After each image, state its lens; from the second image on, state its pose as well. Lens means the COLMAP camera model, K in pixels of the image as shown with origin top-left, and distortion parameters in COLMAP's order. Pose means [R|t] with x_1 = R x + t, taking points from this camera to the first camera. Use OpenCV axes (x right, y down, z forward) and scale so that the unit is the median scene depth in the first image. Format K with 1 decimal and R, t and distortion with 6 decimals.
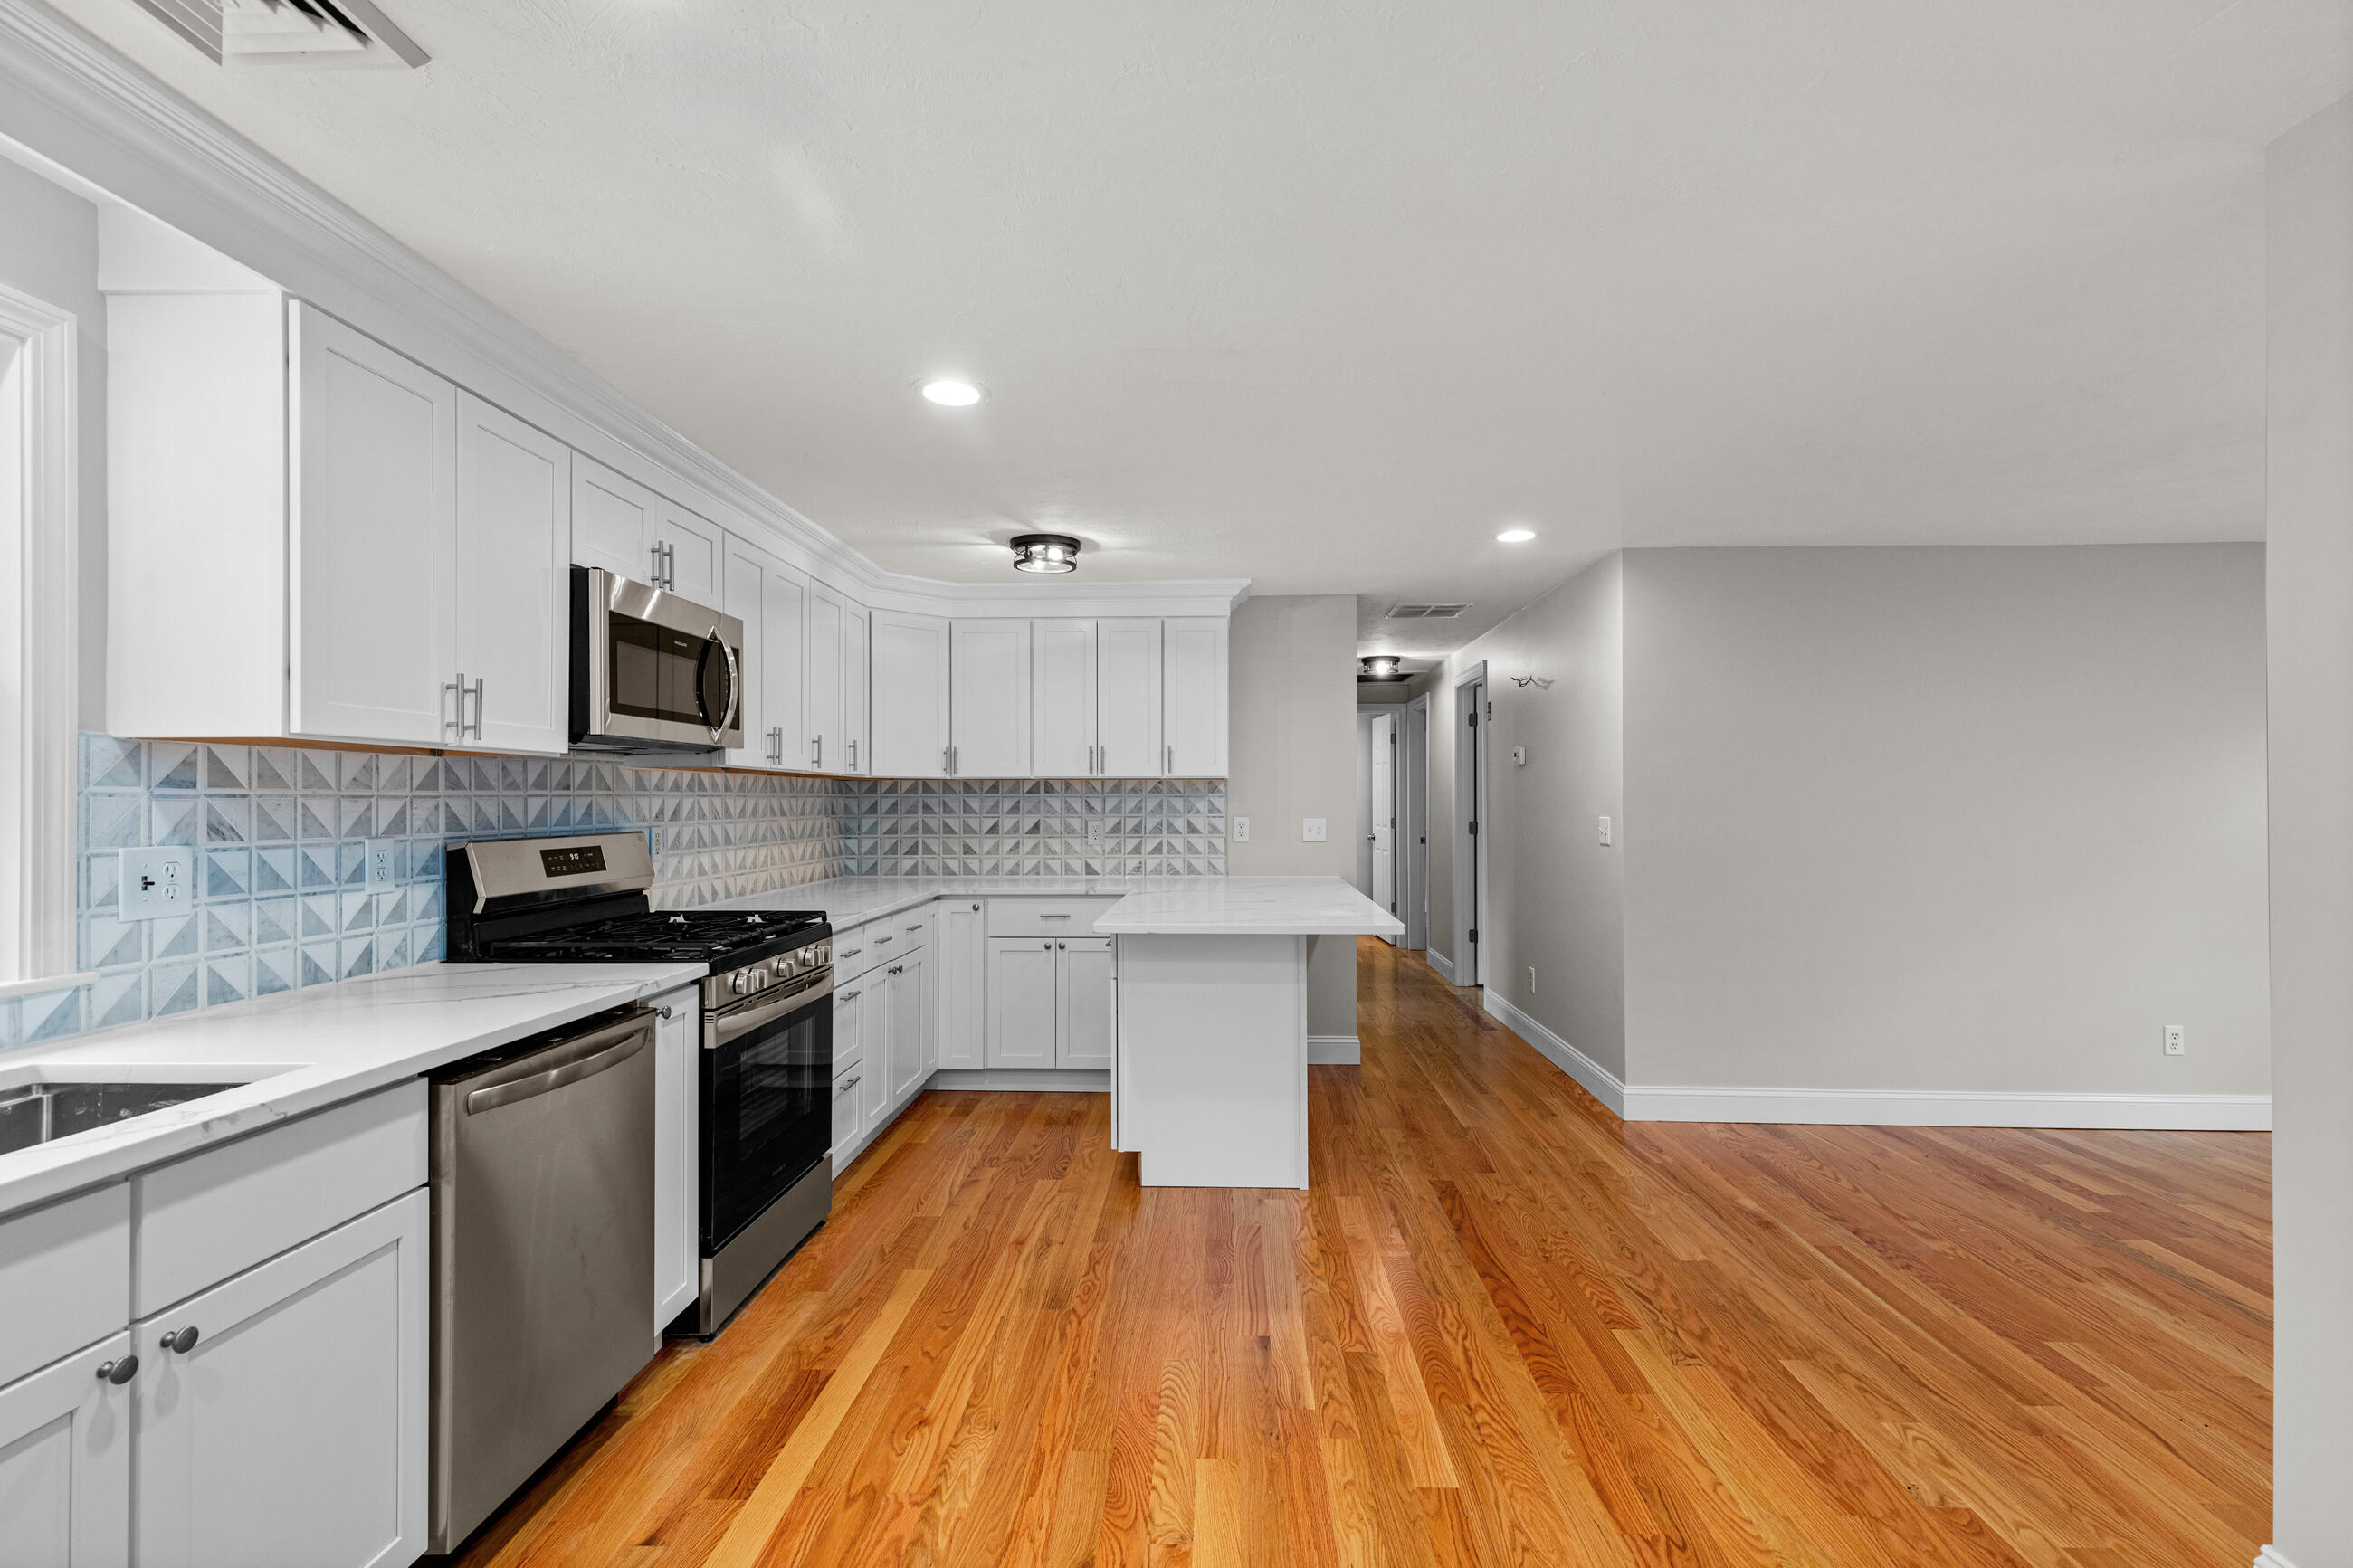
lens RADIAL K [[1069.9, 0, 1185.9], [0, 1069.9, 795.6], [0, 0, 1]] dist [0.010442, -0.000448]
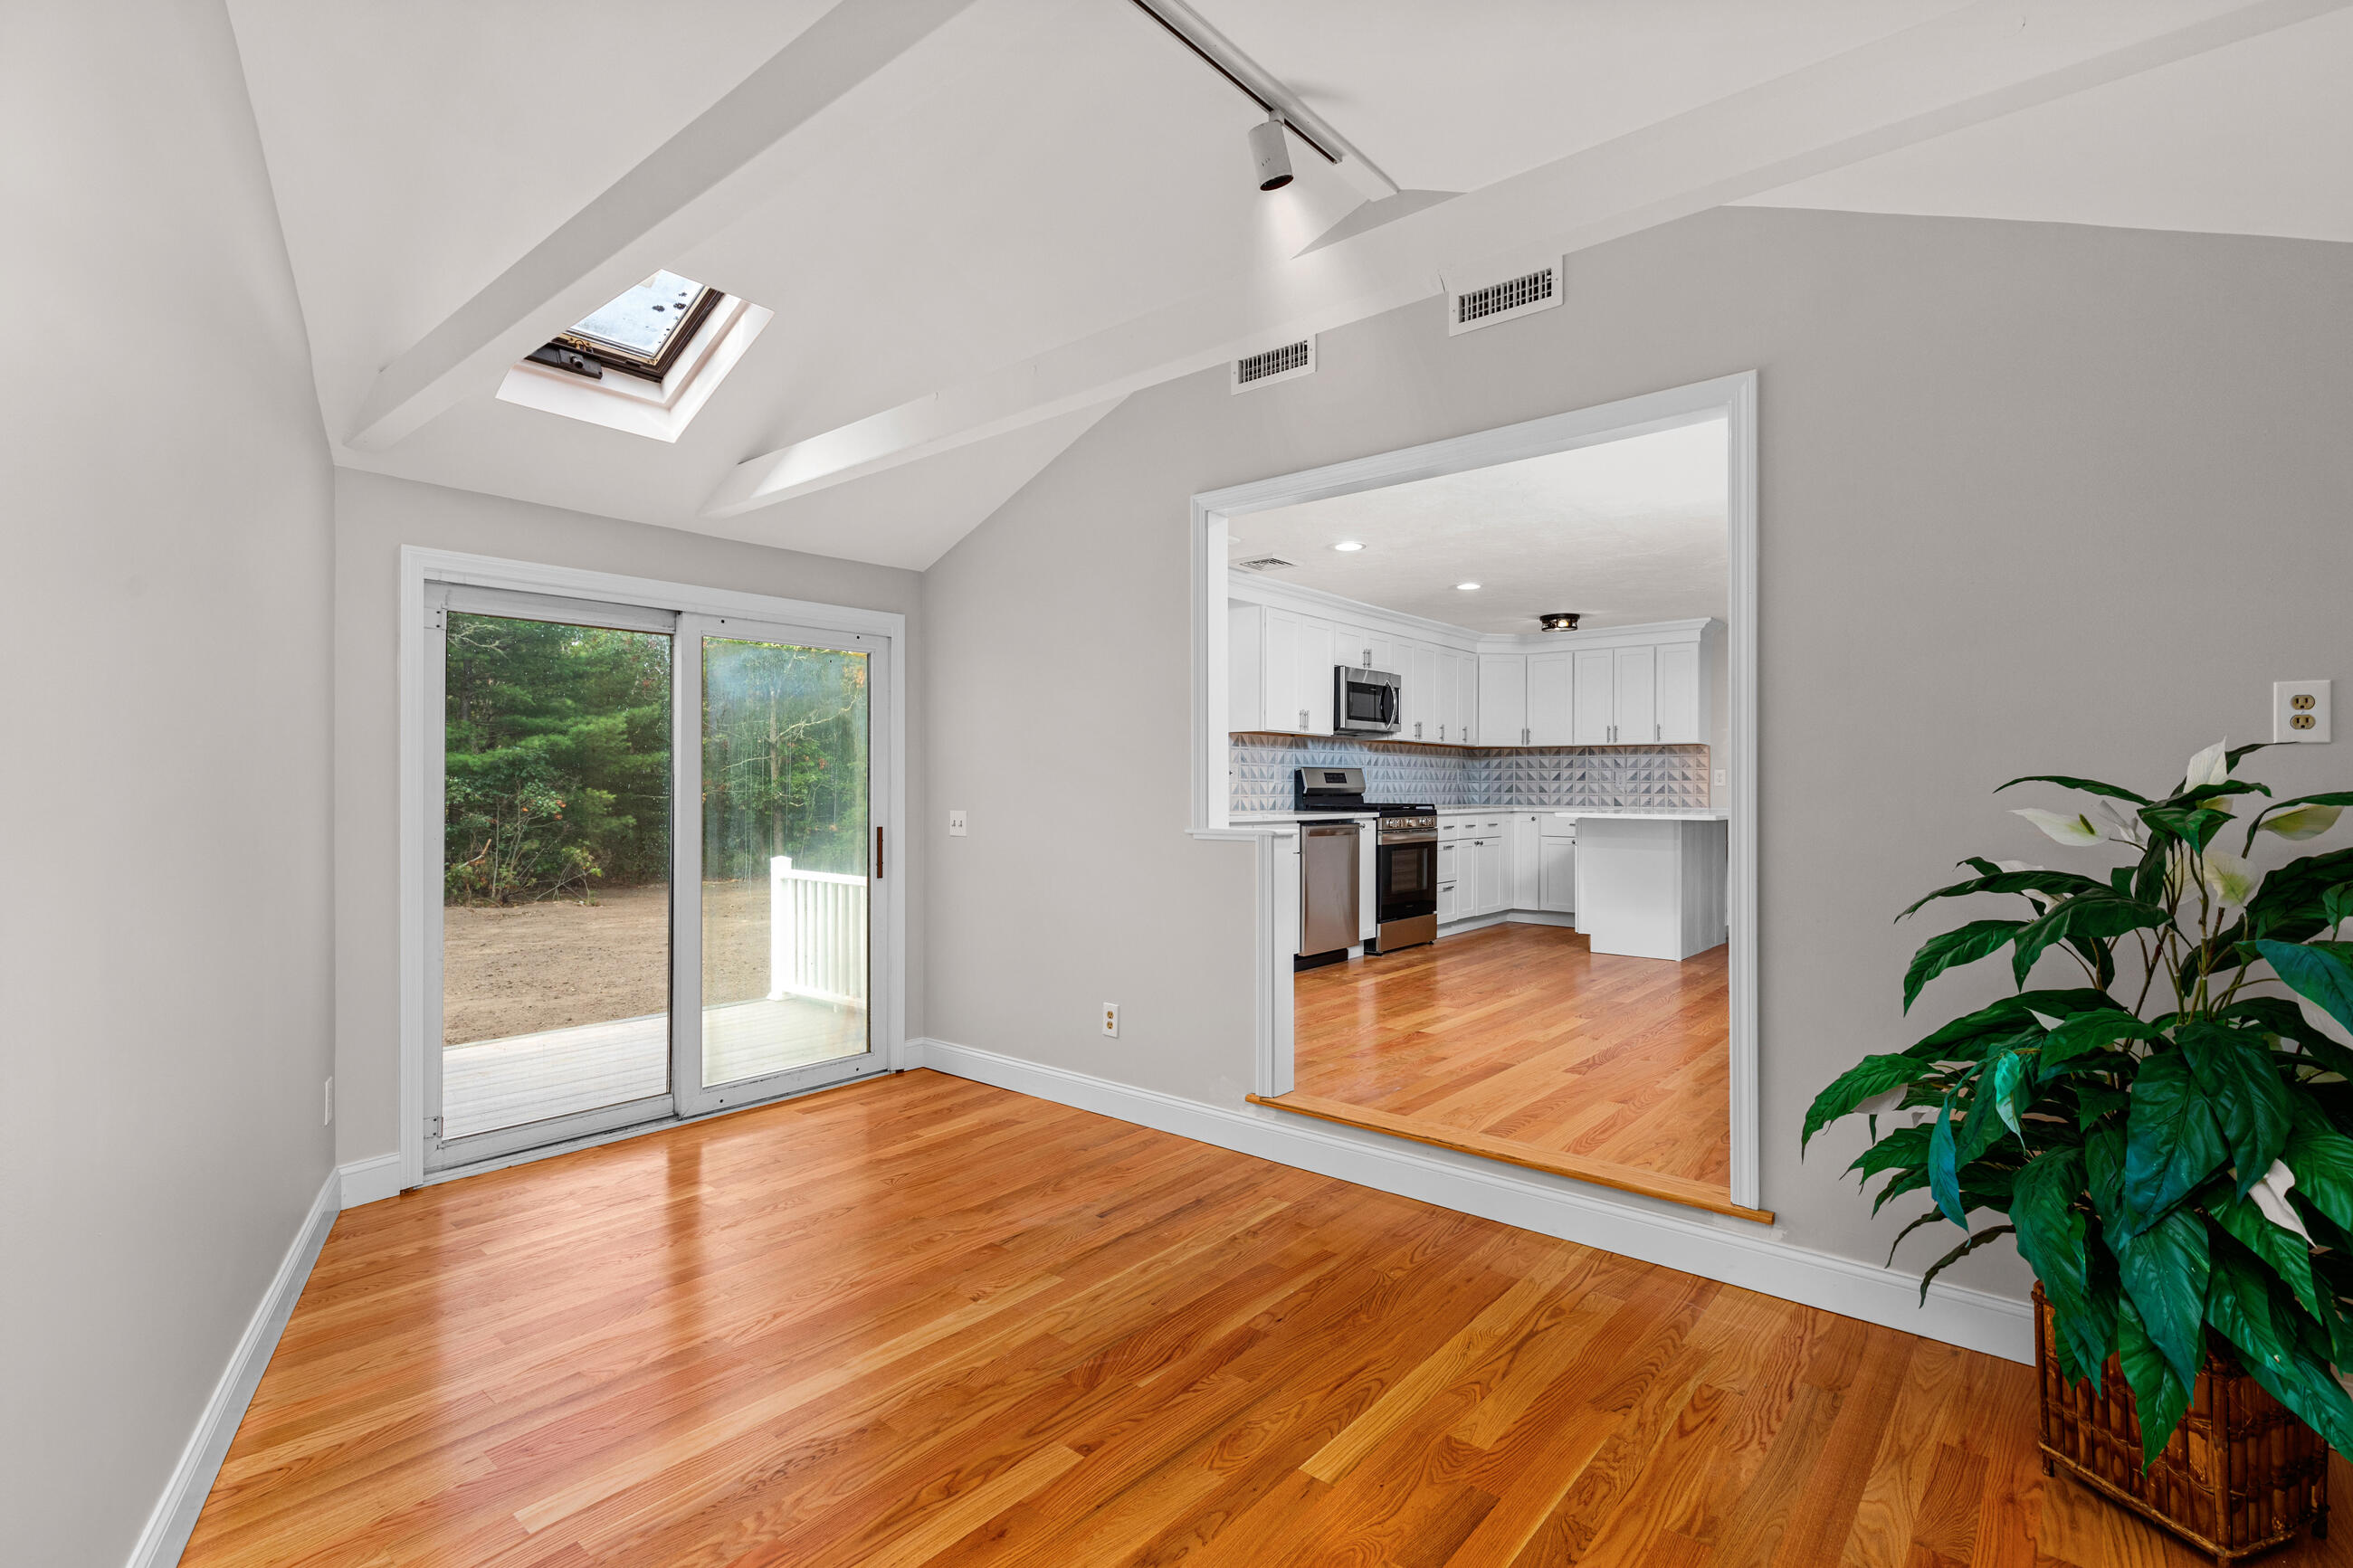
lens RADIAL K [[1075.2, 0, 1186.6], [0, 1075.2, 786.4], [0, 0, 1]] dist [0.004201, 0.000998]
pose [[0.790774, 0.006497, -0.612074, 0.628301], [-0.003001, 0.999973, 0.006738, 0.058372], [0.612101, -0.003491, 0.790772, -1.087364]]
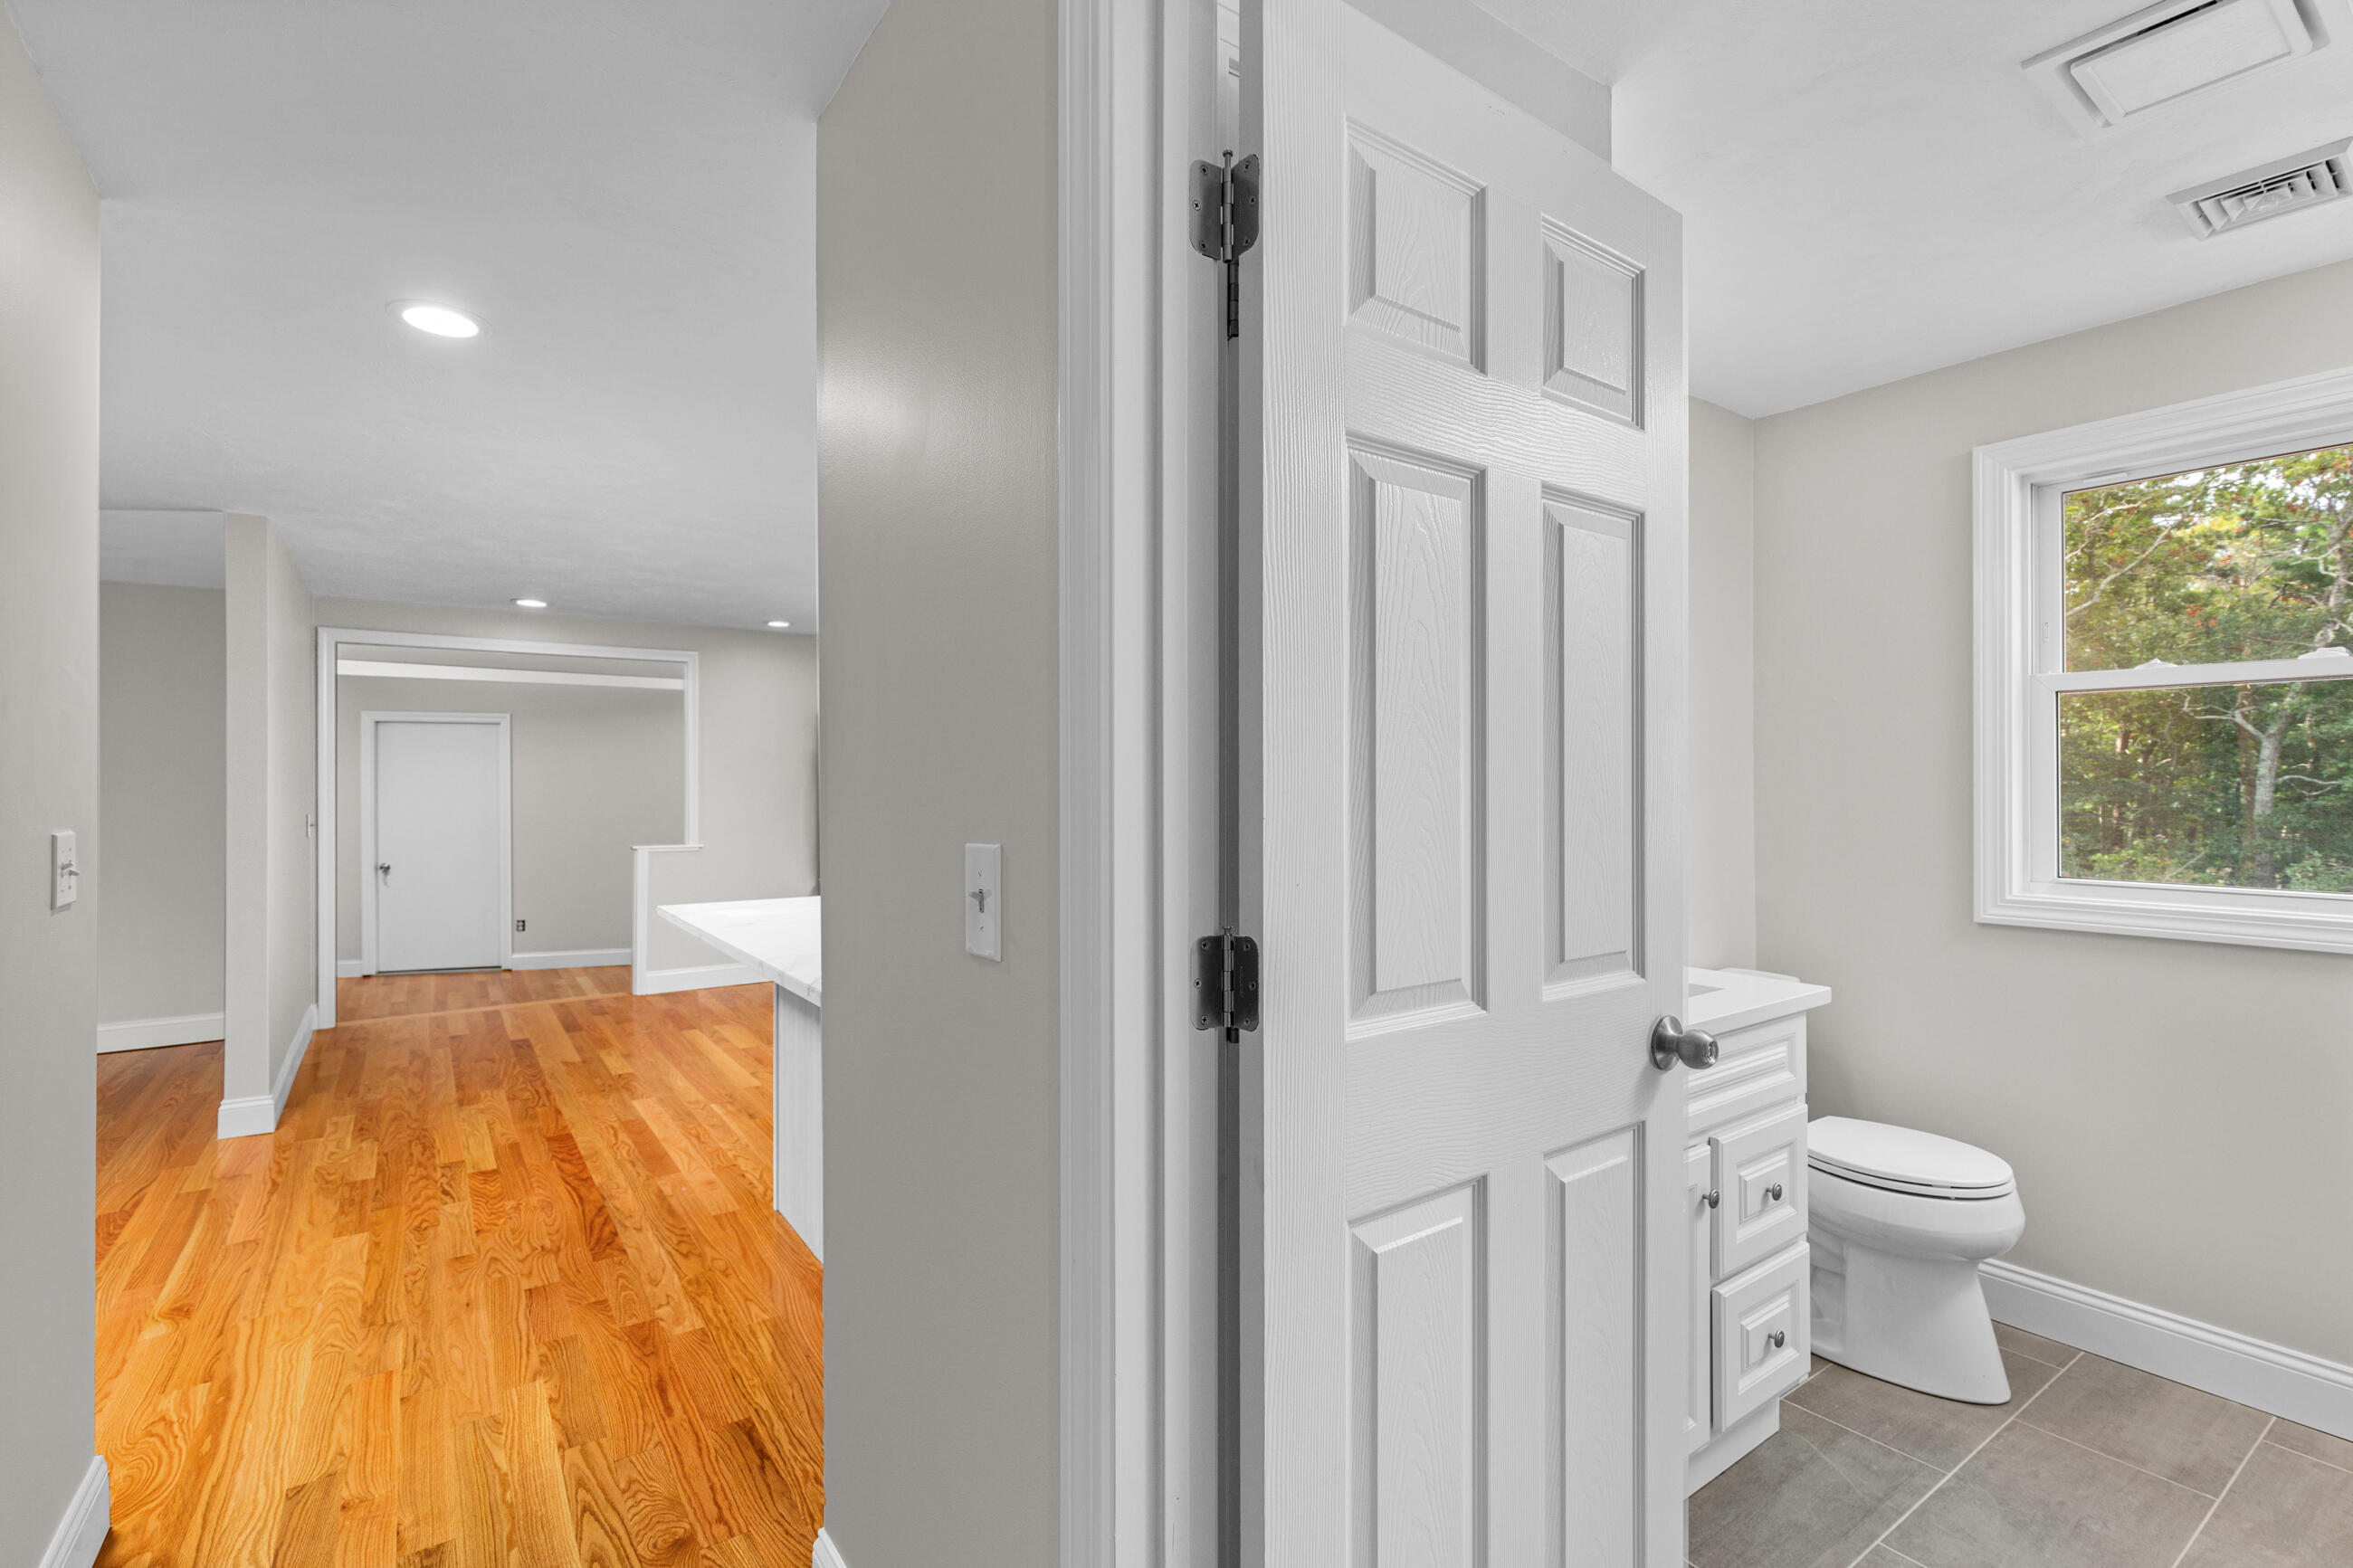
lens RADIAL K [[1075.2, 0, 1186.6], [0, 1075.2, 786.4], [0, 0, 1]] dist [0.004201, 0.000998]
pose [[-0.790686, 0.009380, -0.612150, 0.430935], [0.009960, 0.999947, 0.002456, 0.007433], [0.612141, -0.004155, -0.790738, 2.118950]]
